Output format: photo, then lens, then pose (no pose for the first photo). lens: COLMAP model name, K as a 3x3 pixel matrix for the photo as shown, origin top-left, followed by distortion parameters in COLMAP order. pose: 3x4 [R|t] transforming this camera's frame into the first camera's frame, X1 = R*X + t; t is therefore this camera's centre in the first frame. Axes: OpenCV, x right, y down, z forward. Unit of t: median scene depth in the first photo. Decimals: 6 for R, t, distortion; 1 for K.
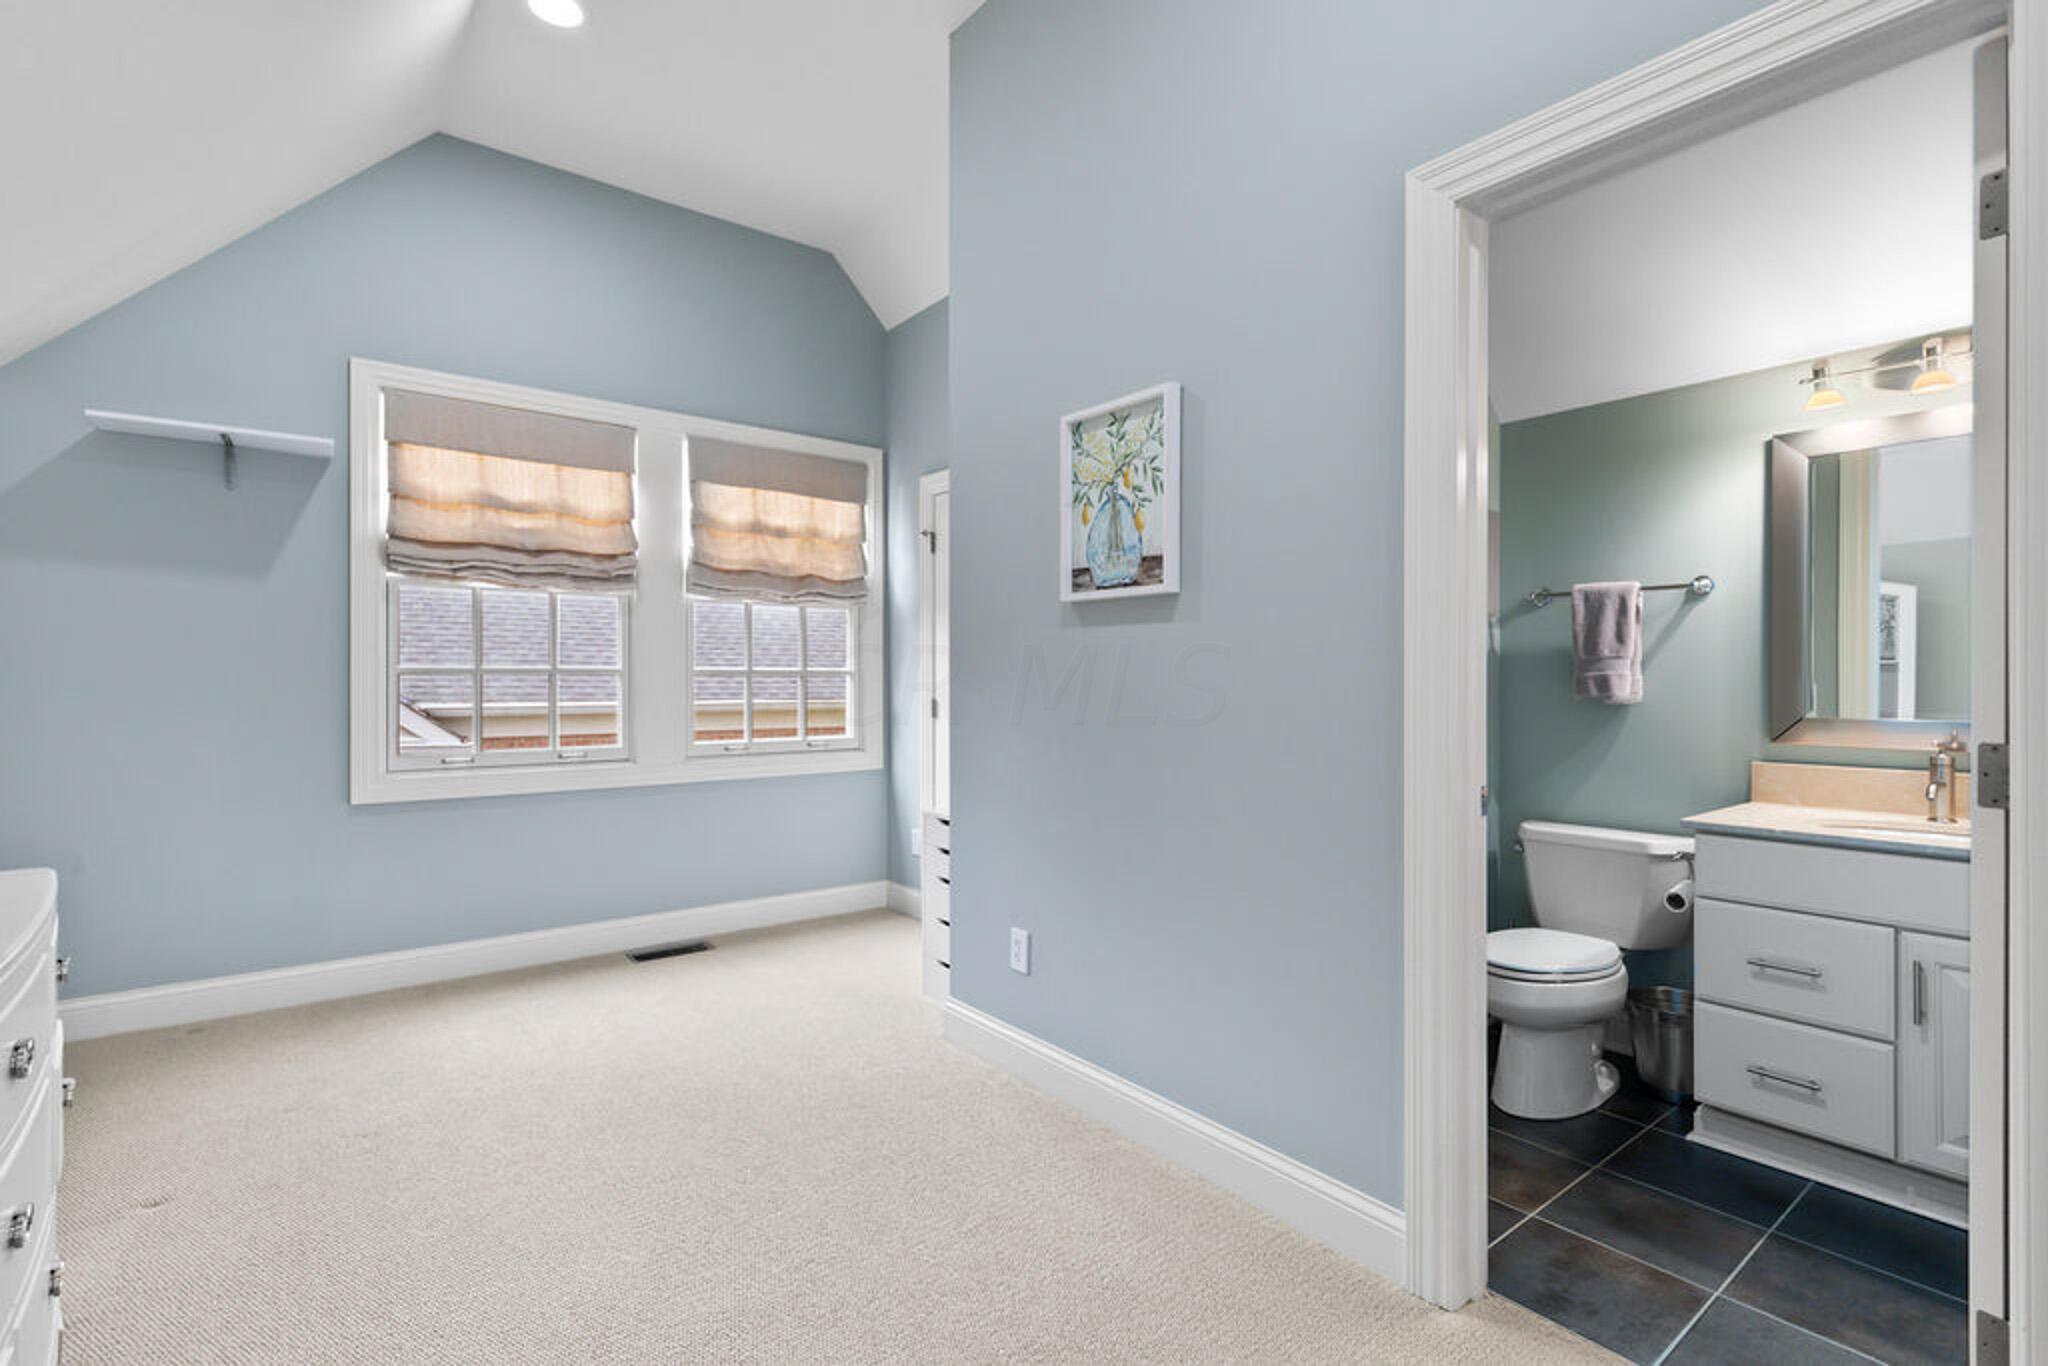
lens RADIAL K [[925.7, 0, 1025.0], [0, 925.7, 686.1], [0, 0, 1]] dist [-0.003232, -0.001066]
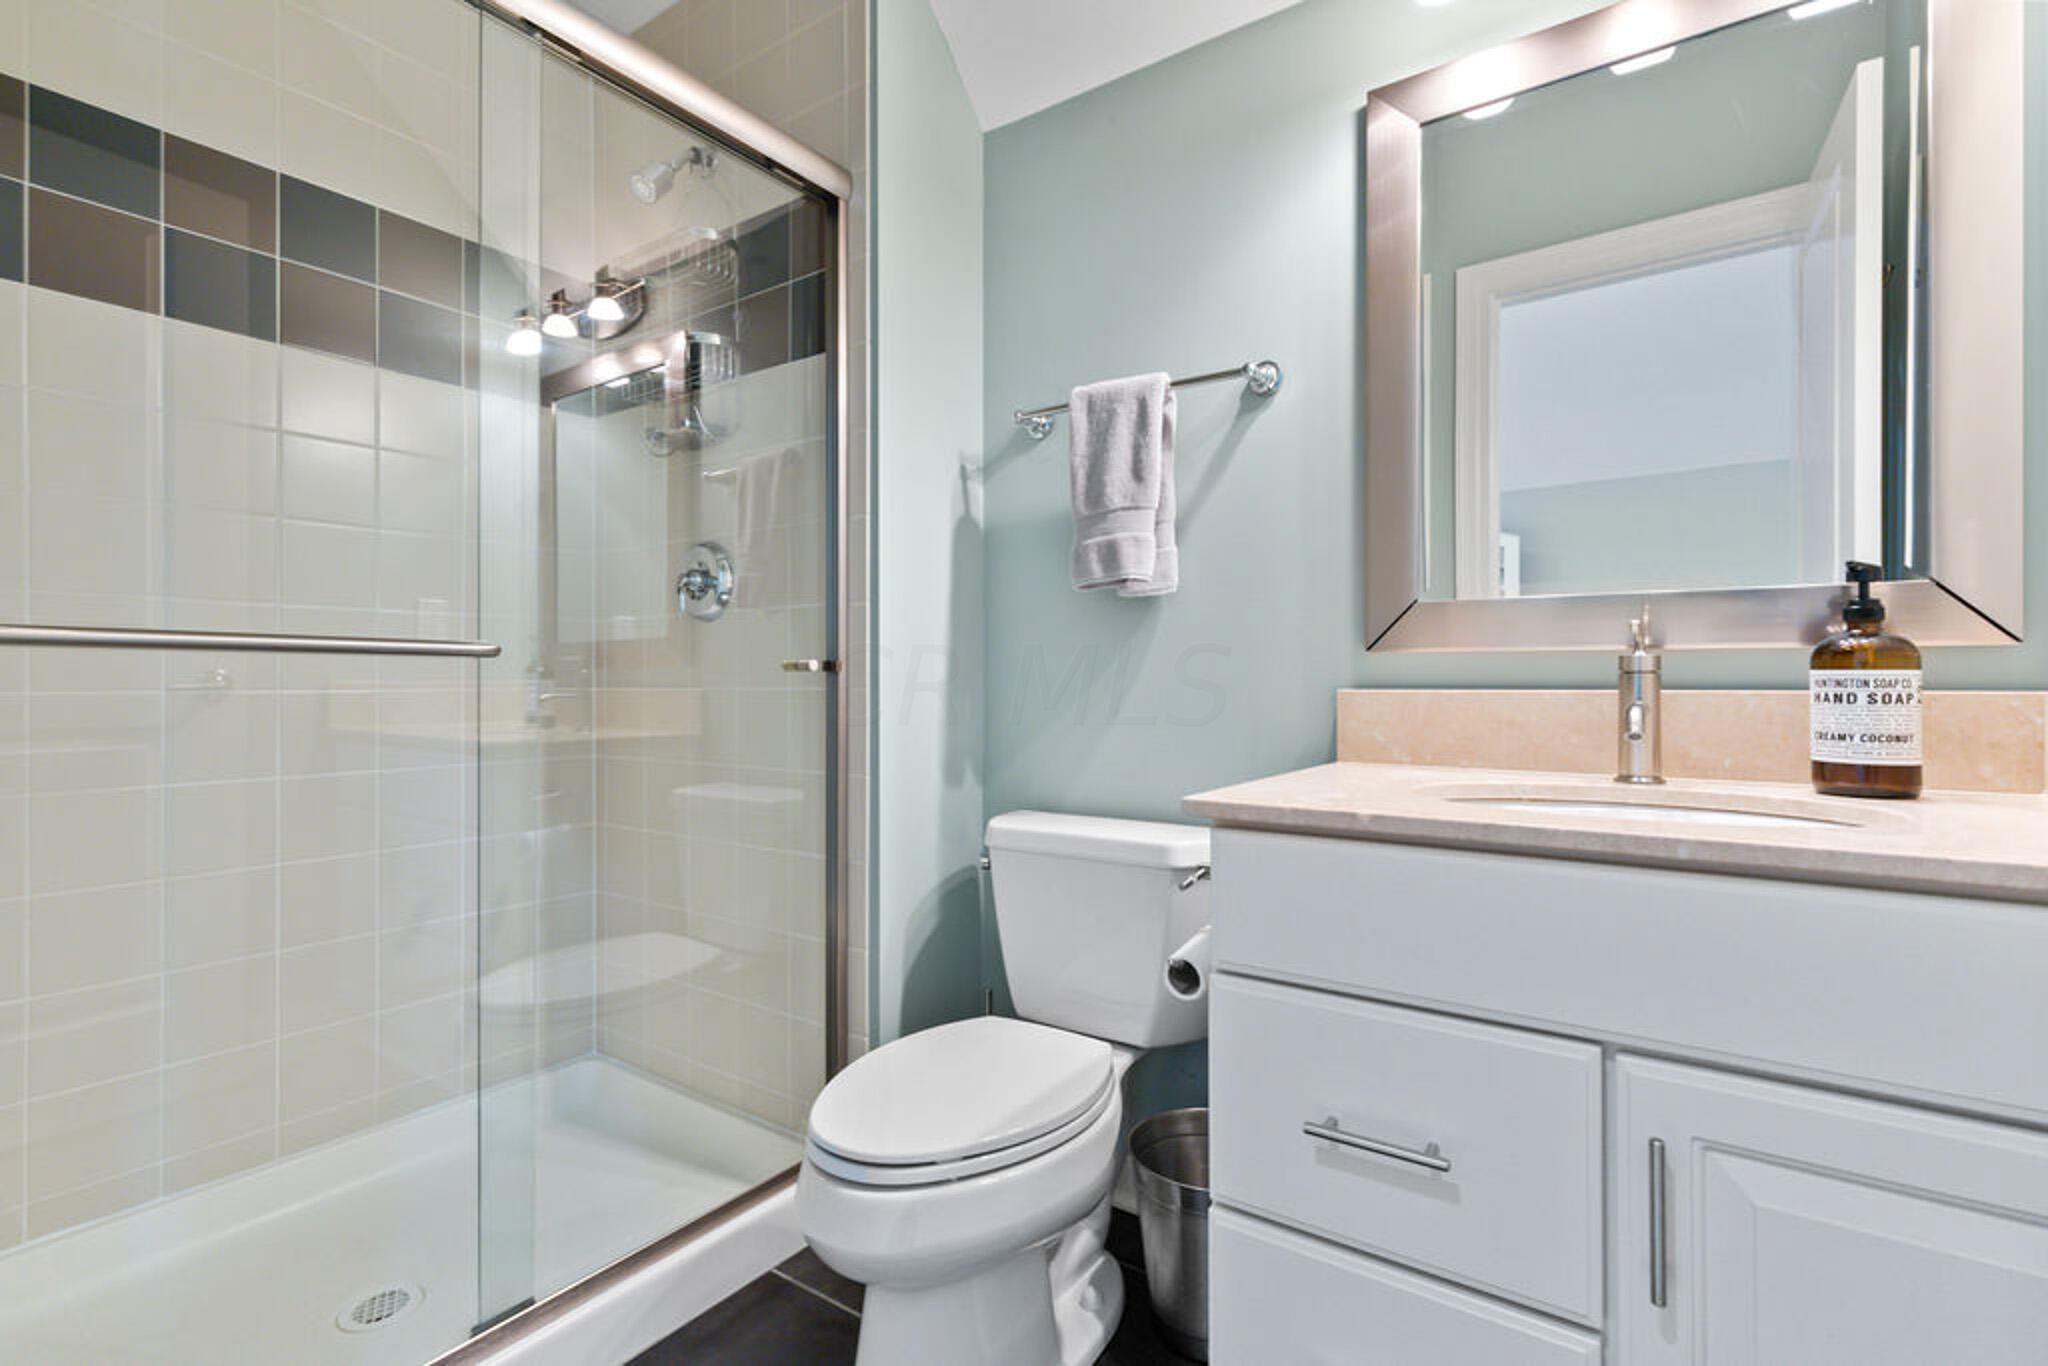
lens RADIAL K [[925.7, 0, 1033.3], [0, 925.7, 683.5], [0, 0, 1]] dist [-0.003232, -0.001066]
pose [[0.956314, -0.002583, 0.292329, 0.475477], [0.004488, 0.999973, -0.005843, 0.085090], [-0.292306, 0.006900, 0.956300, 0.553802]]
